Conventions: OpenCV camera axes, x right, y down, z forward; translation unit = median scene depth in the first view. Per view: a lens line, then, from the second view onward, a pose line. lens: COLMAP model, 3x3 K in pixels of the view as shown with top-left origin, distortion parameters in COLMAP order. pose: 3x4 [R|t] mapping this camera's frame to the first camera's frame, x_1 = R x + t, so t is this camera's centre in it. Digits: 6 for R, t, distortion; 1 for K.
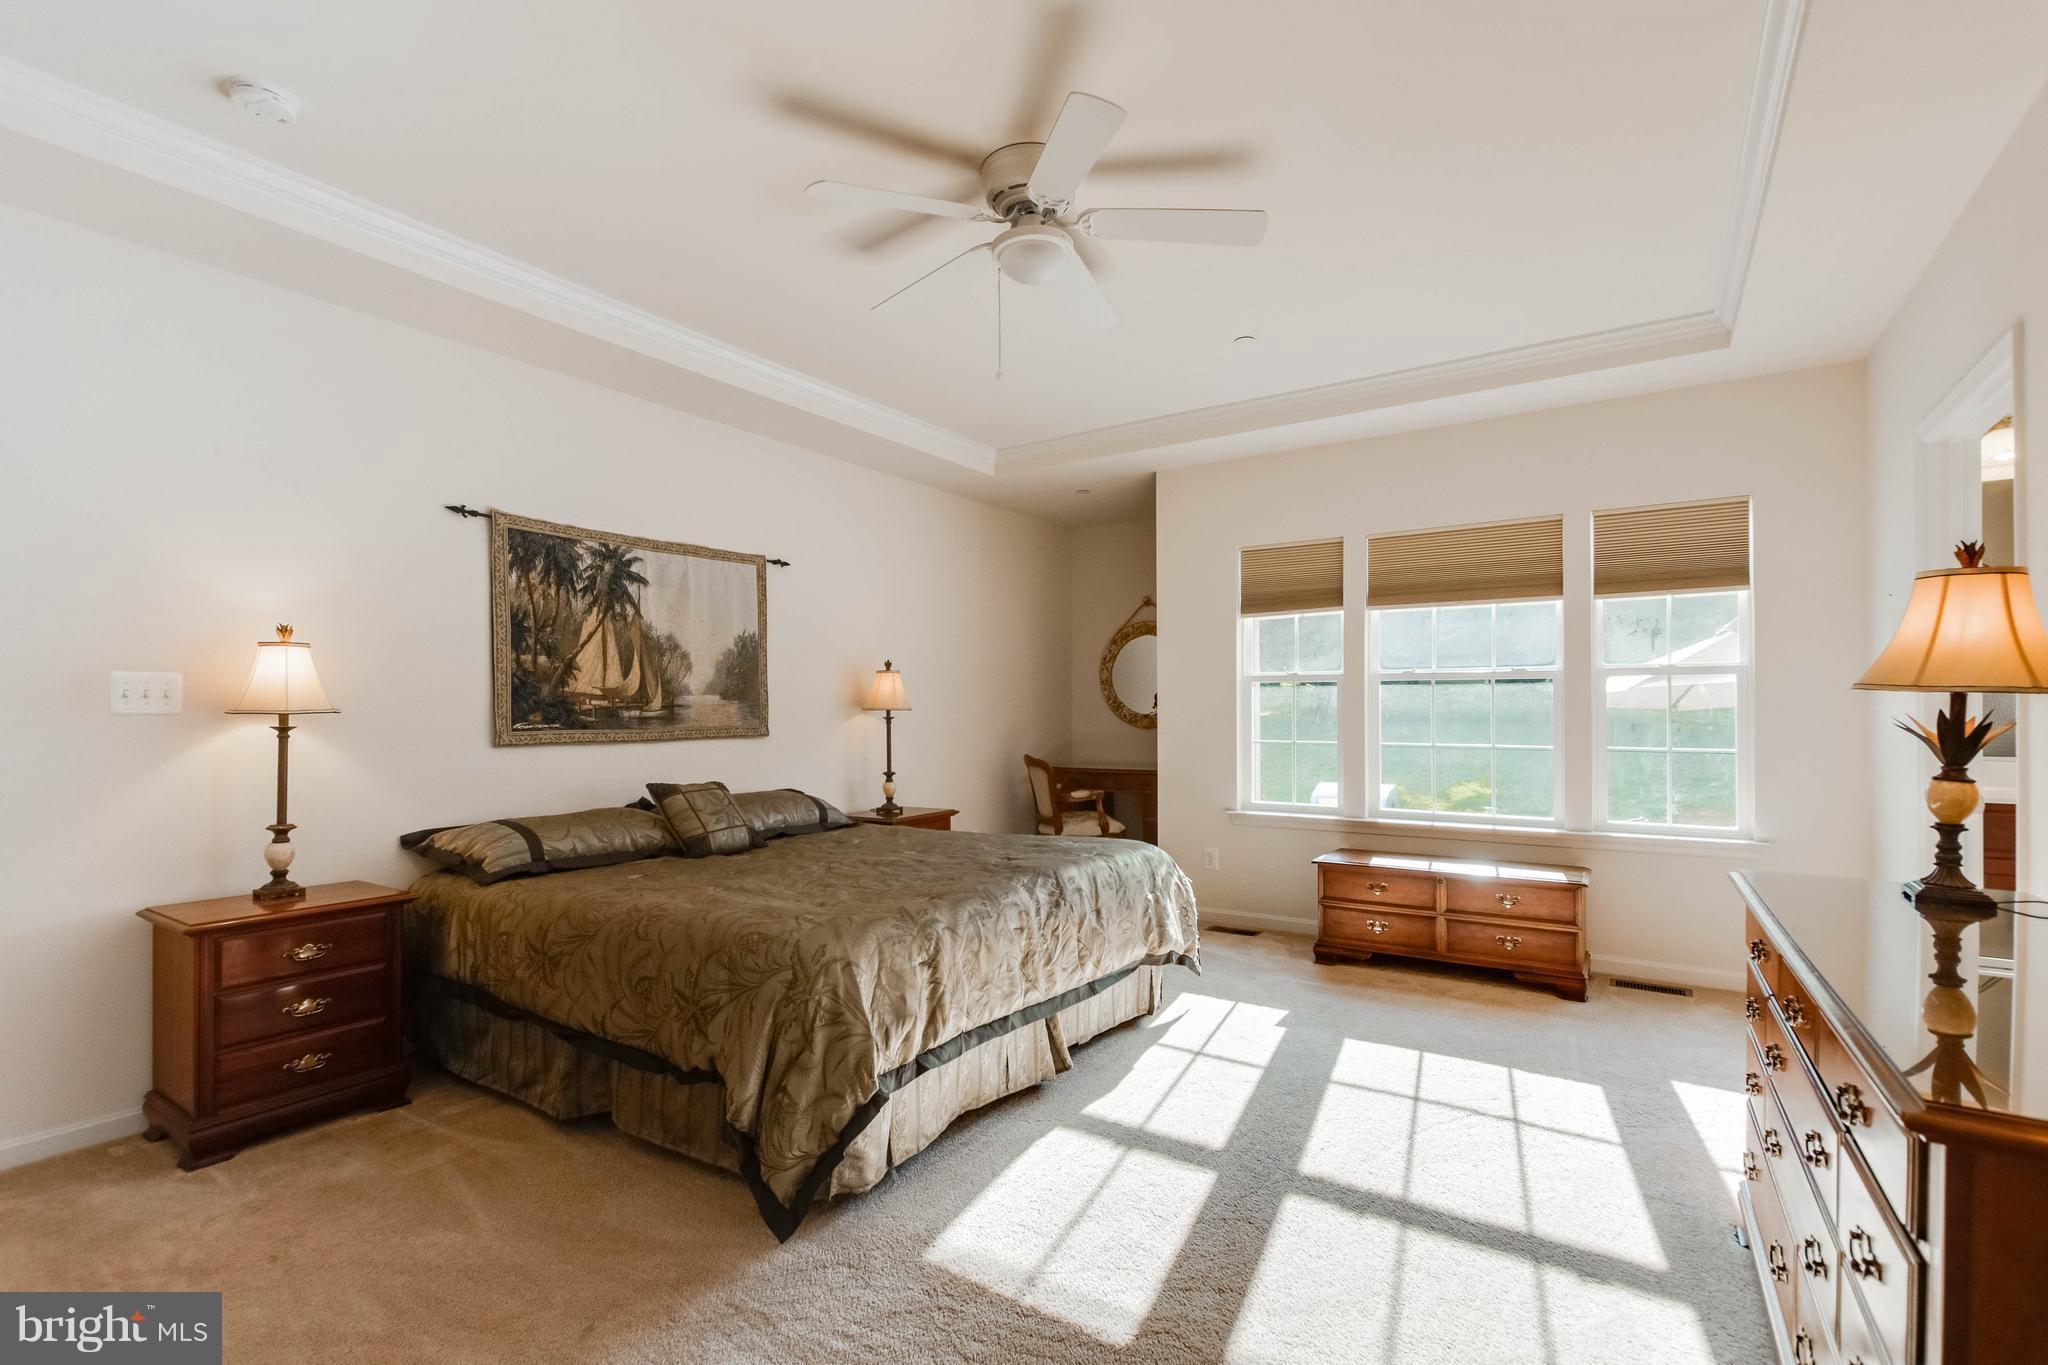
lens RADIAL K [[942.3, 0, 1021.9], [0, 942.3, 701.0], [0, 0, 1]] dist [0.004907, -0.000452]
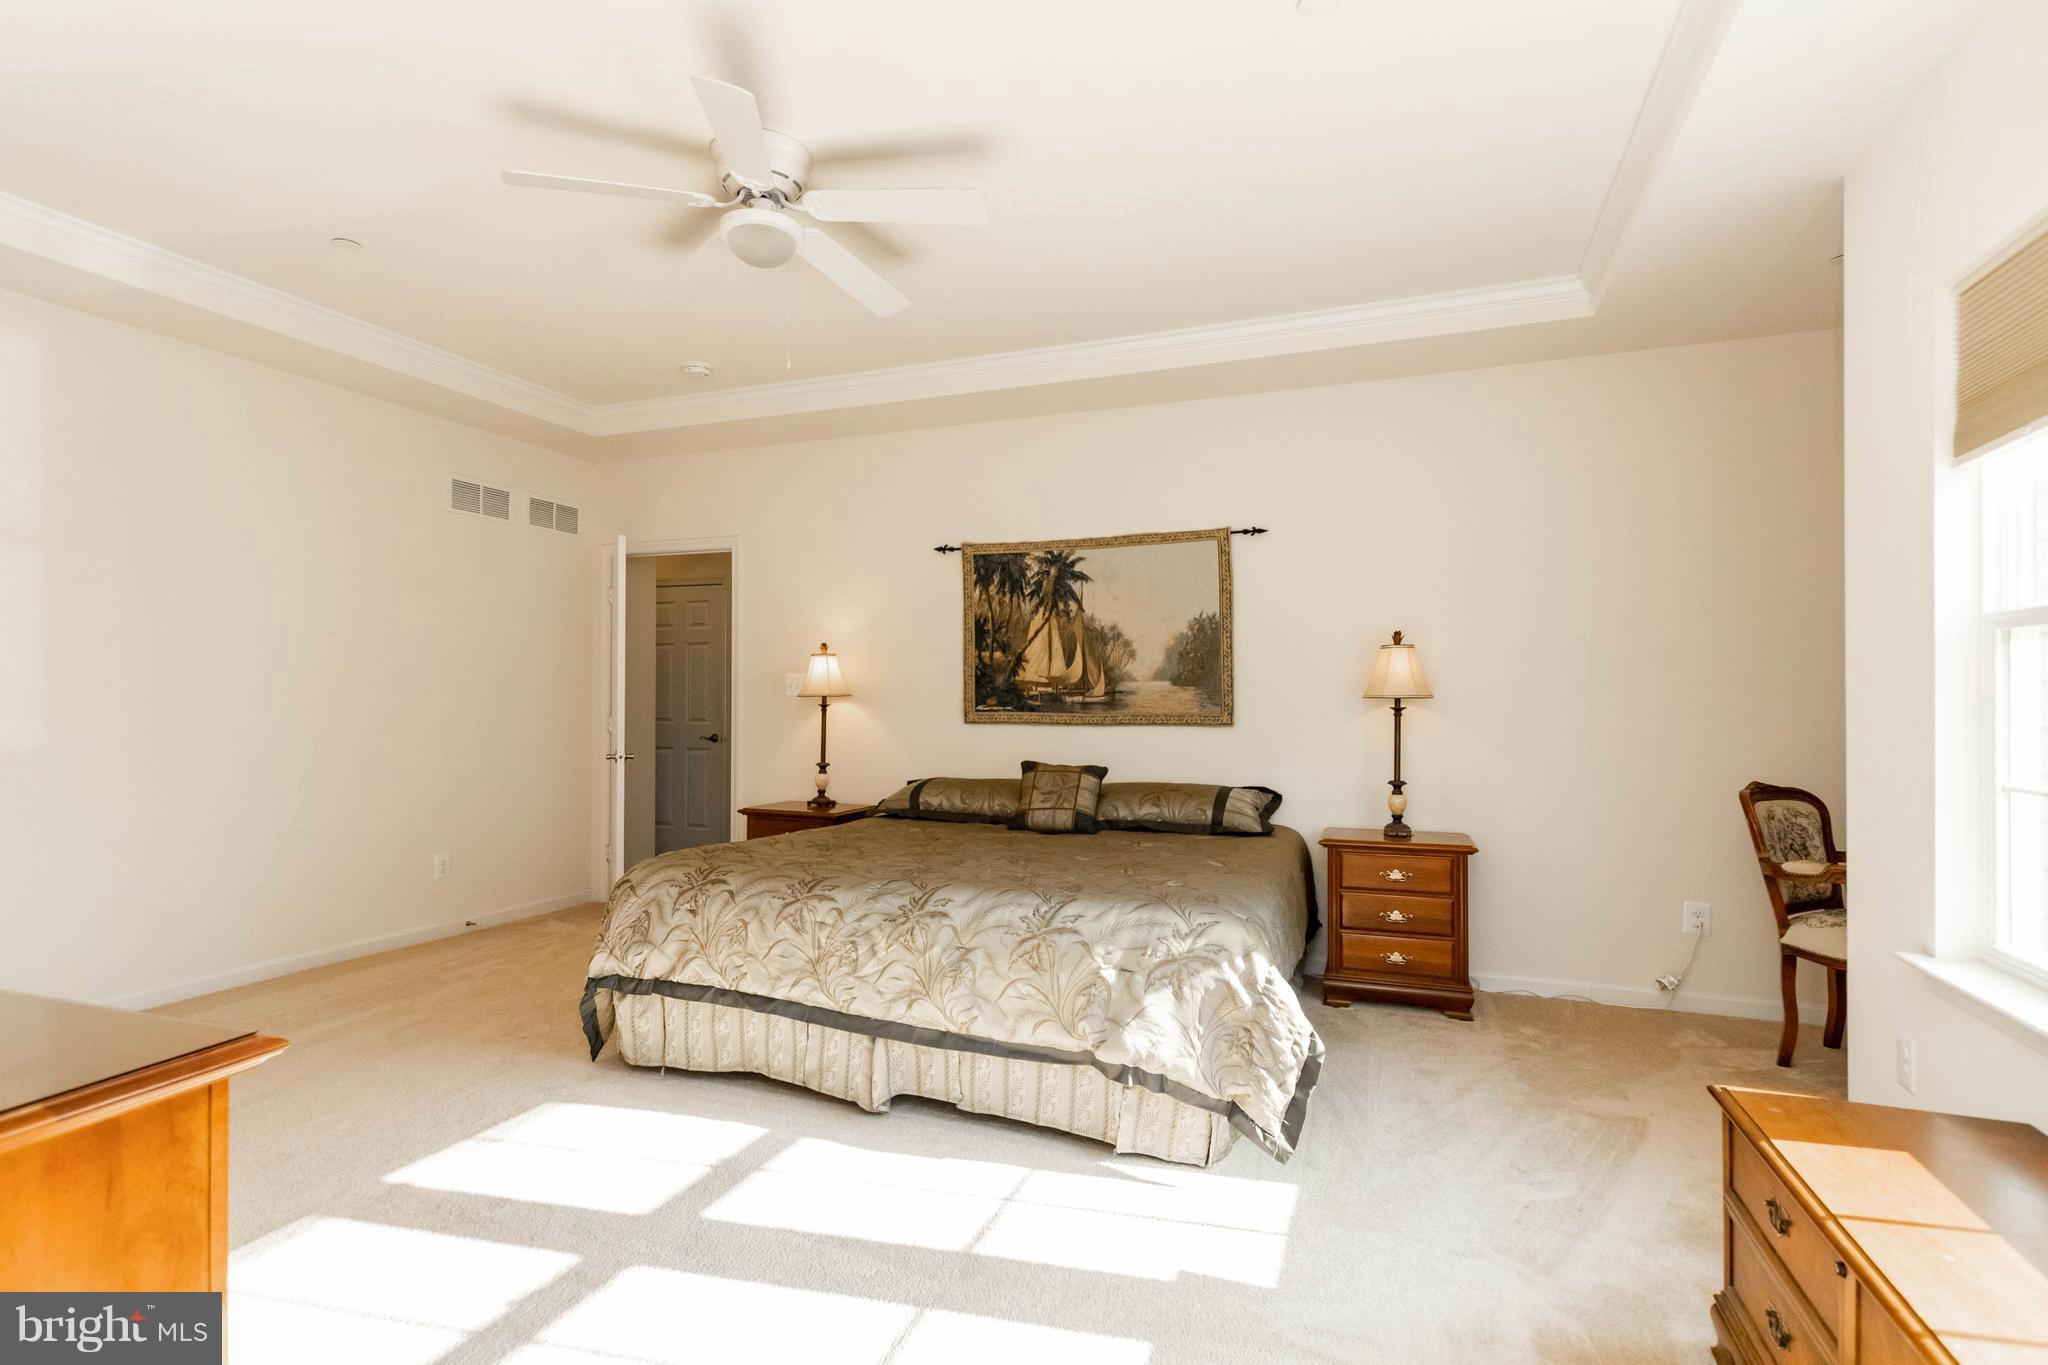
lens RADIAL K [[1014.7, 0, 1023.0], [0, 1014.7, 681.8], [0, 0, 1]] dist [0.012131, -0.000184]
pose [[0.205831, -0.008324, -0.978552, 0.768460], [0.004737, 0.999961, -0.007509, 0.001855], [0.978576, -0.003090, 0.205862, 0.717892]]
